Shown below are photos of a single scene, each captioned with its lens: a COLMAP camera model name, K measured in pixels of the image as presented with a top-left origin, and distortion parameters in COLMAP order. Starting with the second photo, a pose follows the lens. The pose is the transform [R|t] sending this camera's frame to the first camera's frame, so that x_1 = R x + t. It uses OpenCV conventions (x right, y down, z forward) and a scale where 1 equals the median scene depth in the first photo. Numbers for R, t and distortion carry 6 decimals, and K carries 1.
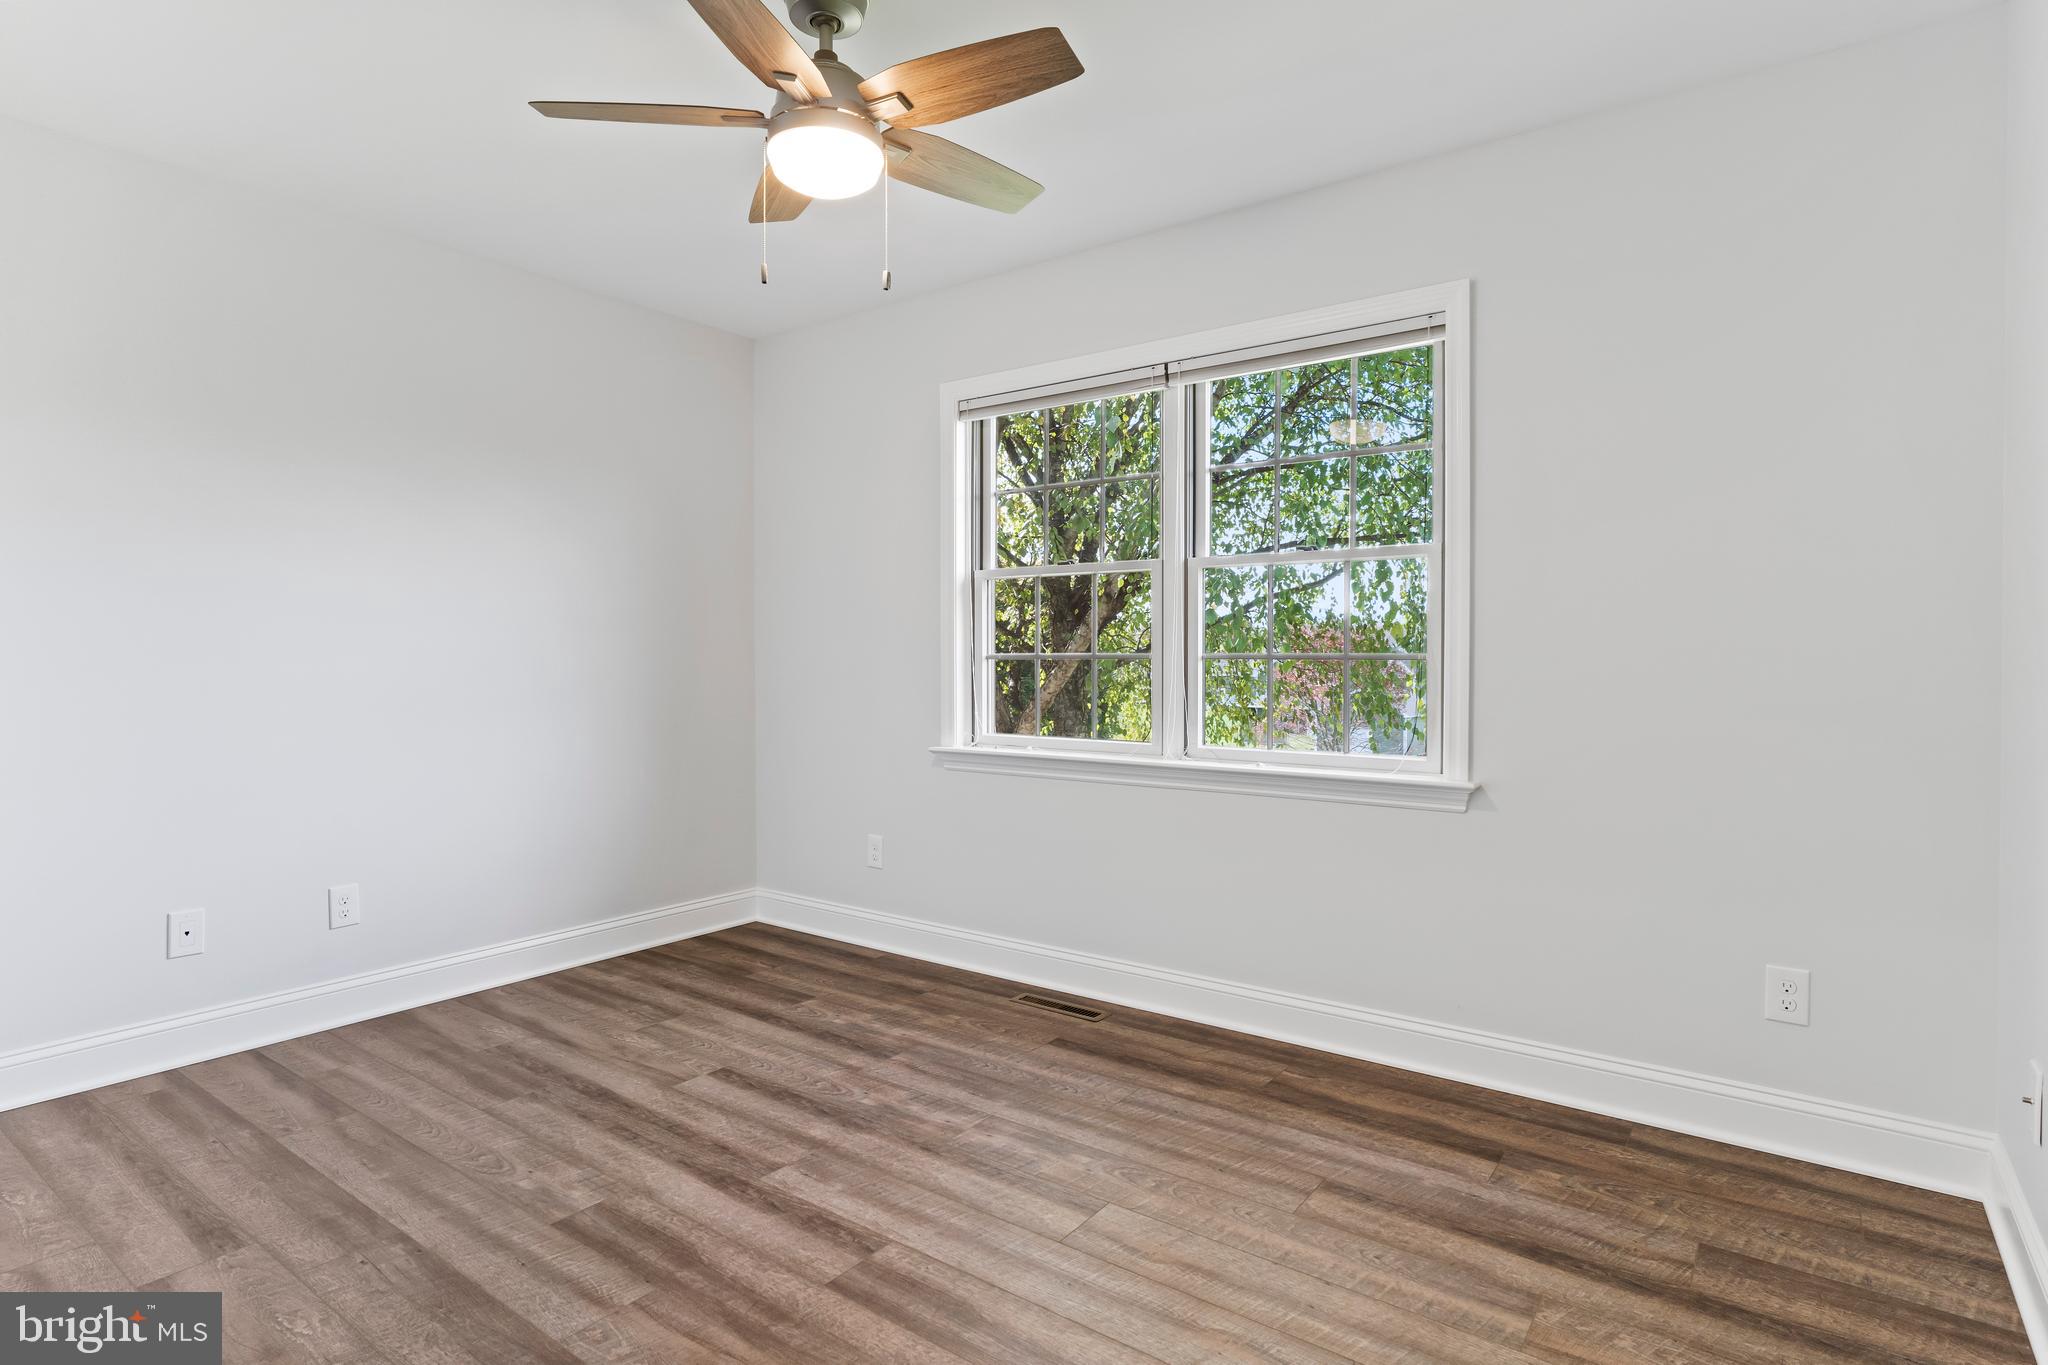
lens RADIAL K [[1064.0, 0, 1015.2], [0, 1064.0, 681.4], [0, 0, 1]] dist [-0.001558, 0.002640]
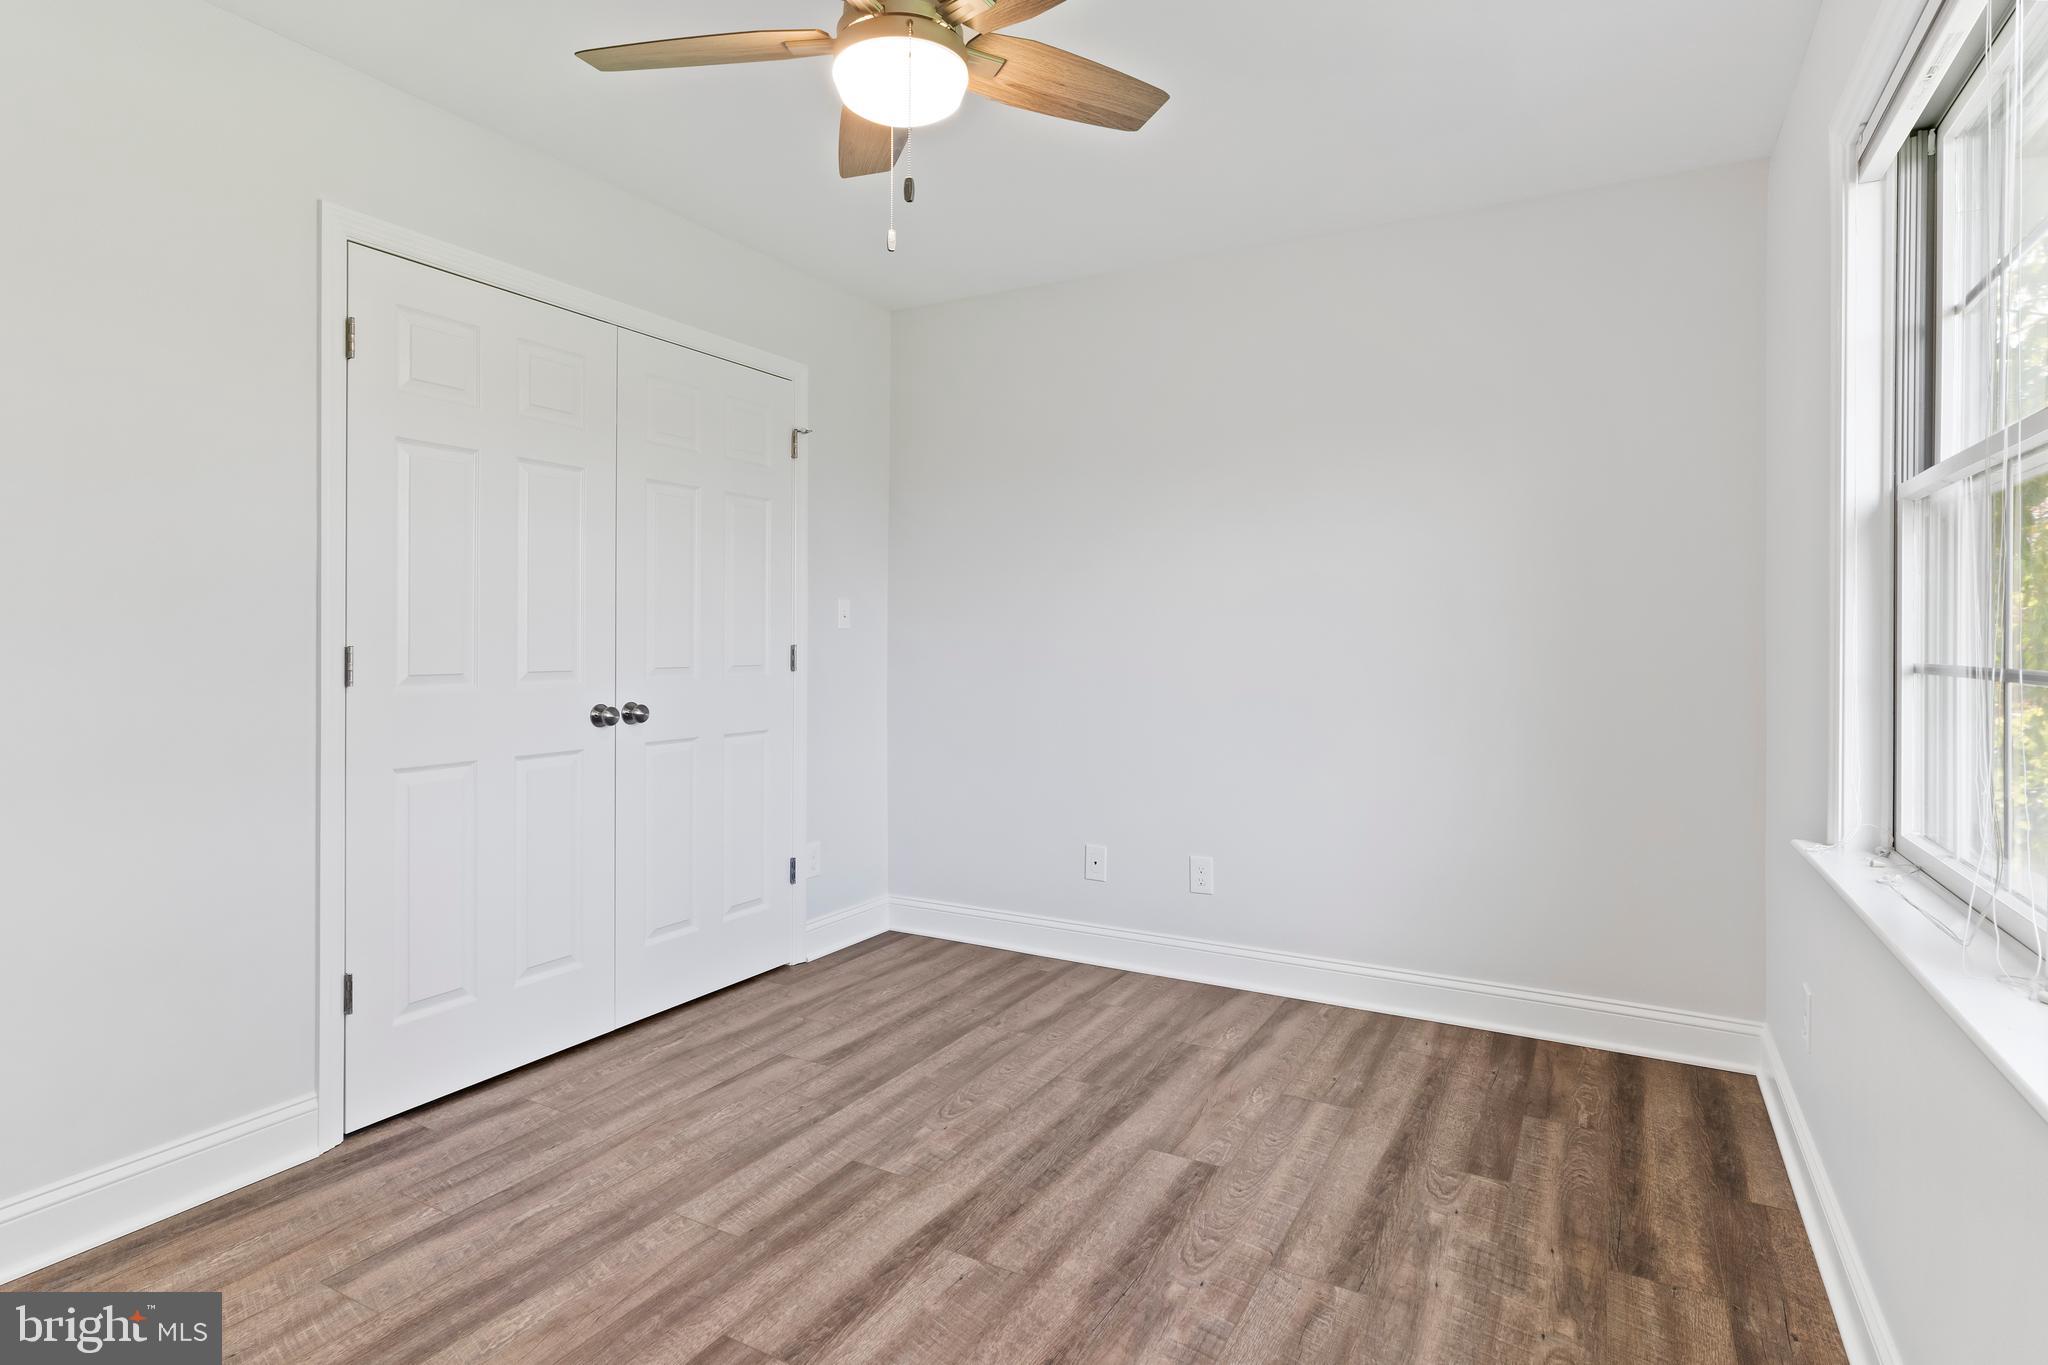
lens RADIAL K [[1064.0, 0, 980.7], [0, 1064.0, 632.3], [0, 0, 1]] dist [-0.001558, 0.002640]
pose [[0.120841, -0.005796, -0.992655, 0.515135], [-0.025020, 0.999647, -0.008883, -0.030981], [0.992356, 0.025910, 0.120654, 0.724097]]
